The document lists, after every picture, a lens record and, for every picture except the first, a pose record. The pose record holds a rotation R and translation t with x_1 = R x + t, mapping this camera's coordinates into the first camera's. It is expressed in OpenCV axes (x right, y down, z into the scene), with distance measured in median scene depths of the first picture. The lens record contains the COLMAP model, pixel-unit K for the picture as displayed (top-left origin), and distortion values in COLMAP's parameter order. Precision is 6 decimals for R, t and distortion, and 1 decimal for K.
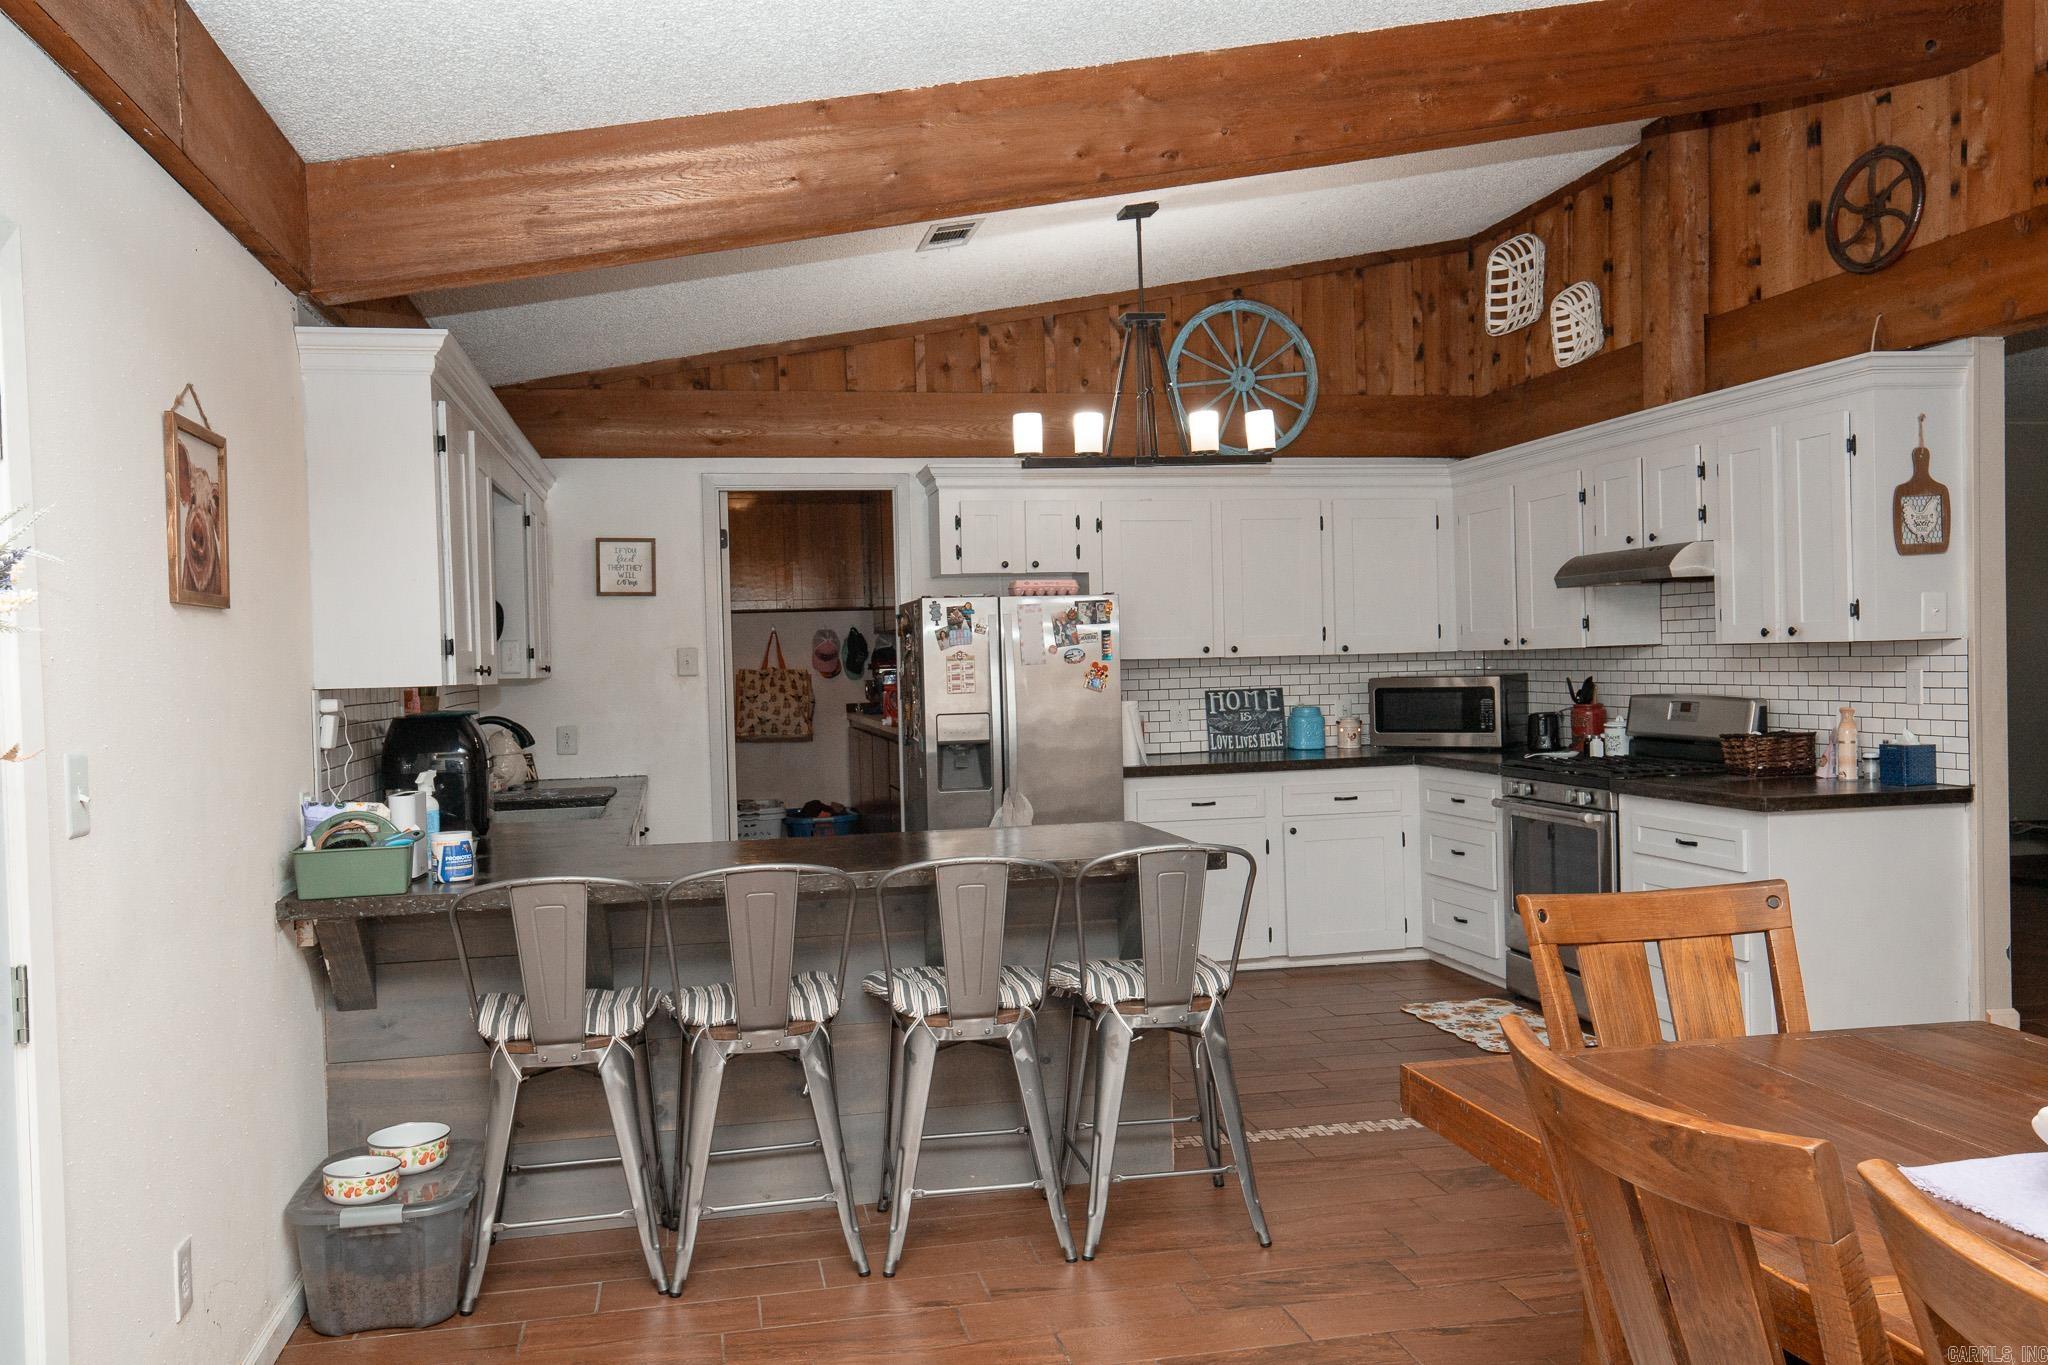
lens RADIAL K [[1607.6, 0, 1010.4], [0, 1607.6, 695.7], [0, 0, 1]] dist [0.022280, 0.007455]
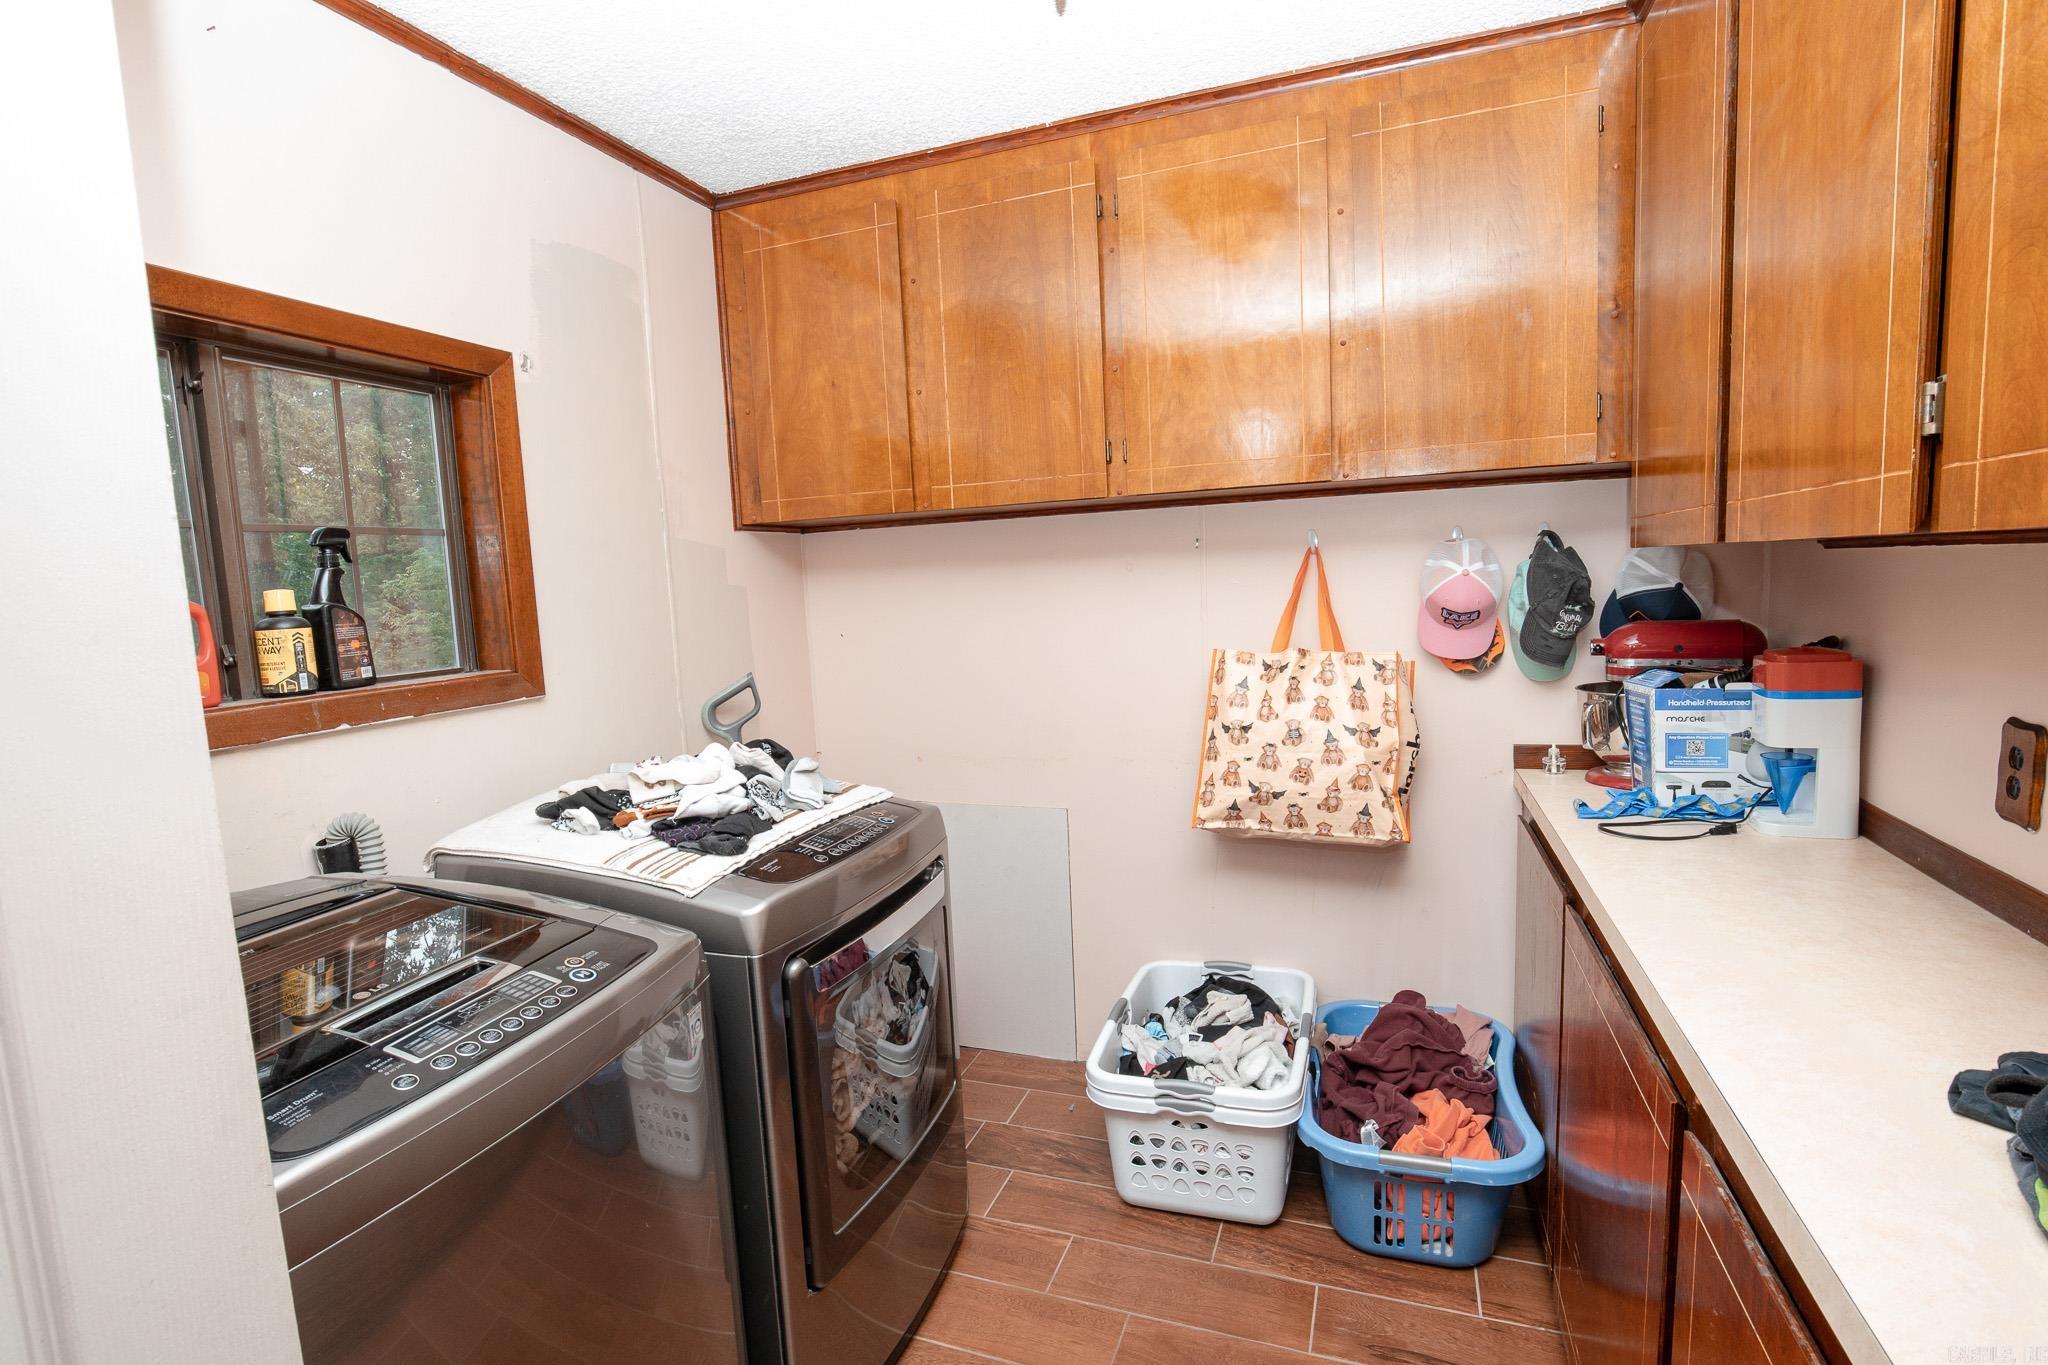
lens RADIAL K [[988.5, 0, 1011.8], [0, 988.5, 687.8], [0, 0, 1]] dist [-0.022082, 0.000045]
pose [[0.849171, 0.055775, -0.525165, -0.085235], [0.004292, 0.993646, 0.112470, -0.034157], [0.528101, -0.097760, 0.843535, 0.779090]]
